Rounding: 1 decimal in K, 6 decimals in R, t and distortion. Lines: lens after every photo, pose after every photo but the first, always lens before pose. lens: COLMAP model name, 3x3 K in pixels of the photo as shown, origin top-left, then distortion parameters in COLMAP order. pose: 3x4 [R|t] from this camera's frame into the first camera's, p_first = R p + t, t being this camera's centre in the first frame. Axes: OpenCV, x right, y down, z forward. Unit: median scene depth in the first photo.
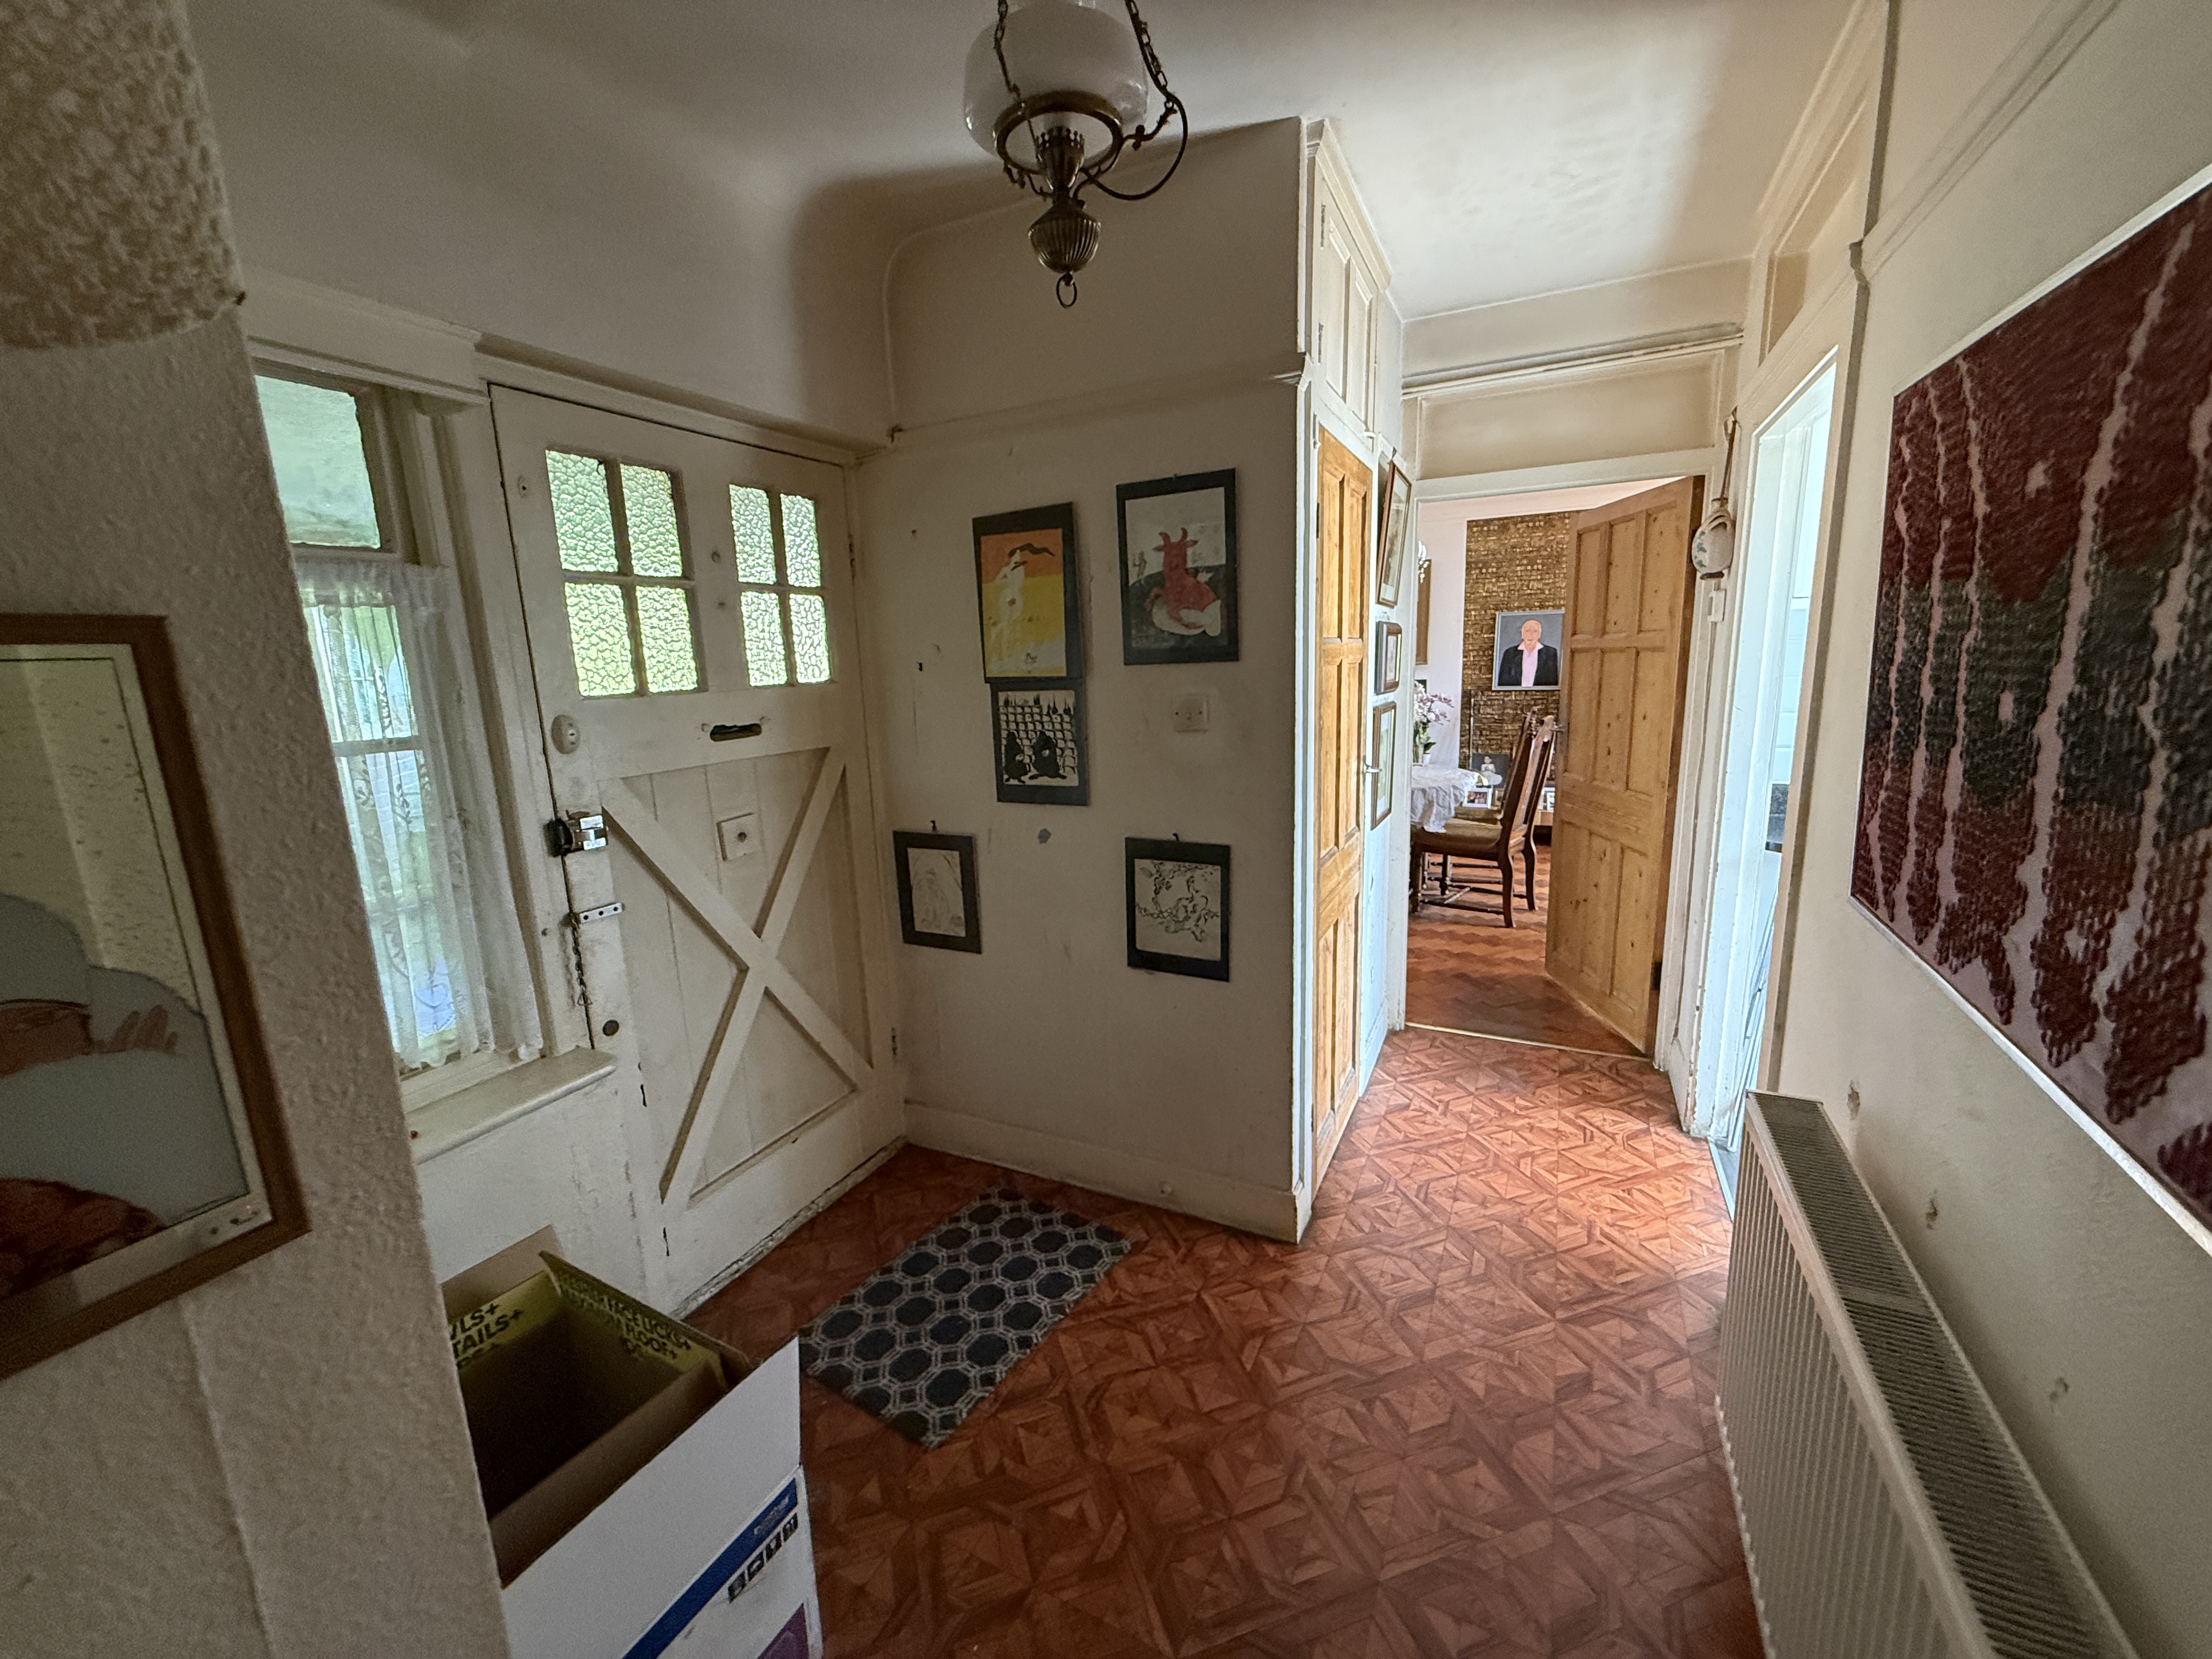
lens RADIAL K [[884.3, 0, 1099.9], [0, 884.3, 826.7], [0, 0, 1]] dist [0.000522, -0.000088]
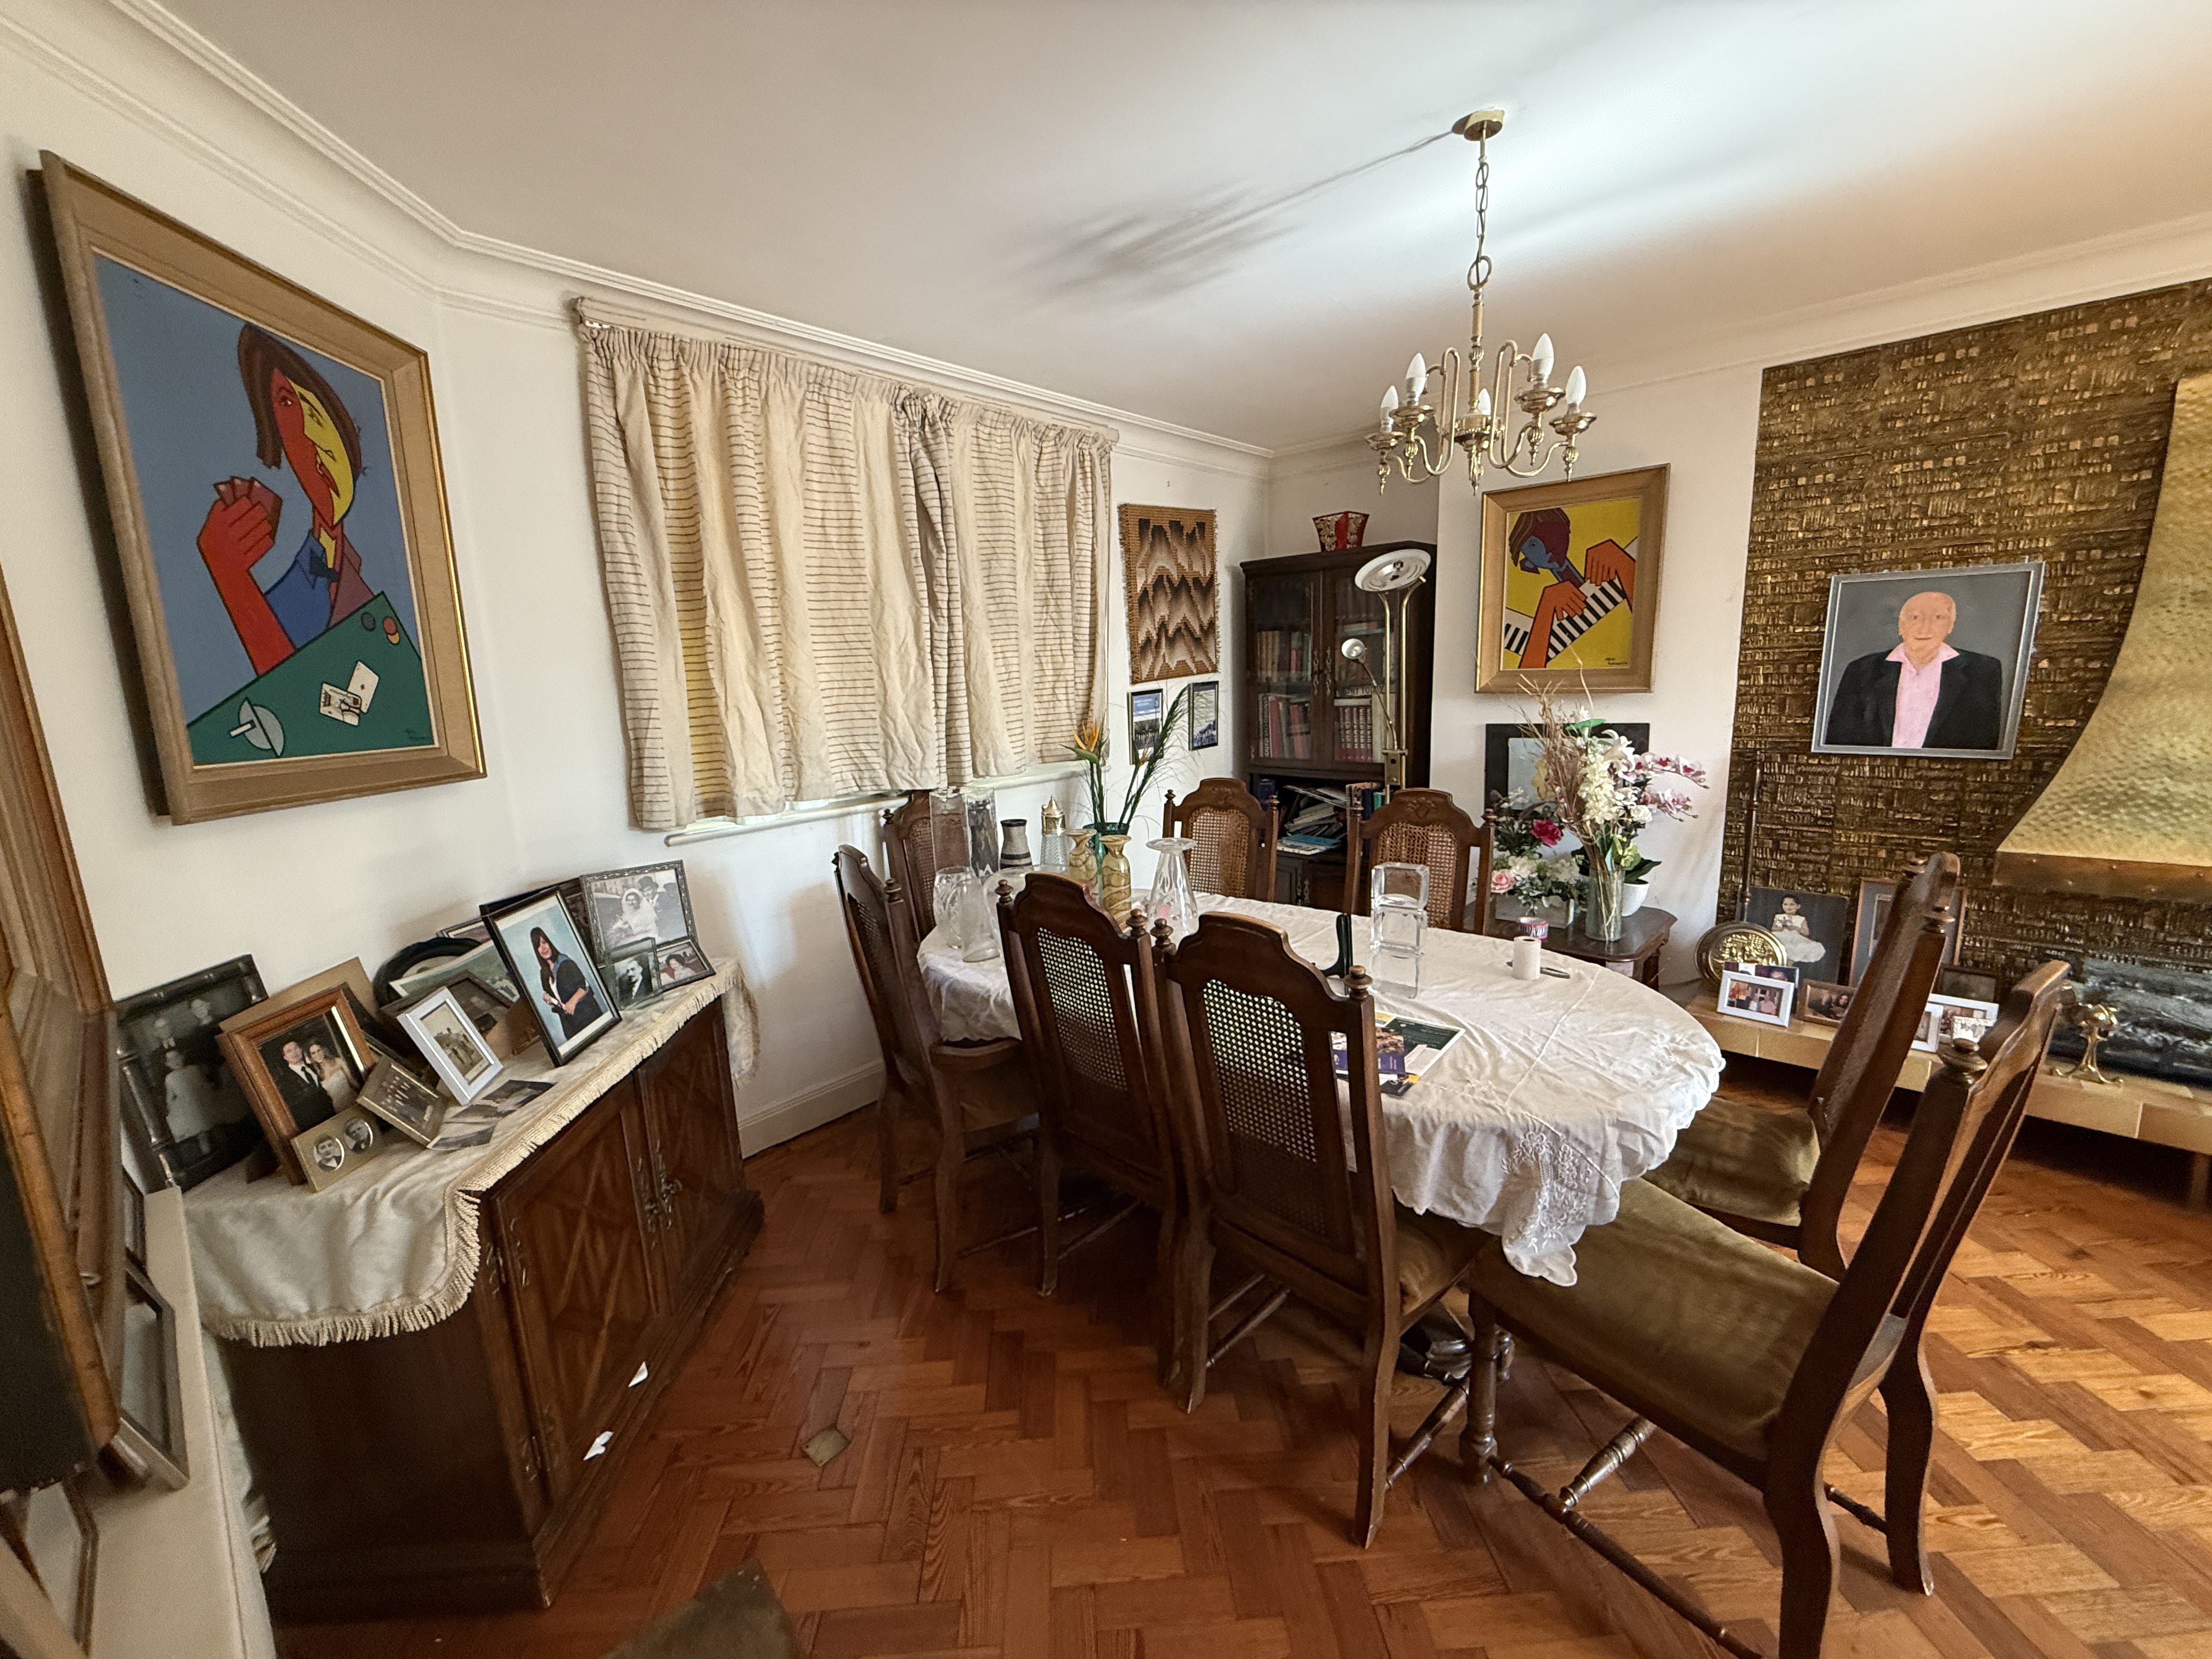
lens RADIAL K [[884.3, 0, 1099.9], [0, 884.3, 826.7], [0, 0, 1]] dist [0.000522, -0.000088]
pose [[0.962415, 0.048815, -0.267159, 0.225613], [-0.048313, 0.998796, 0.008454, -0.105691], [0.267250, 0.004771, 0.963615, 0.487549]]
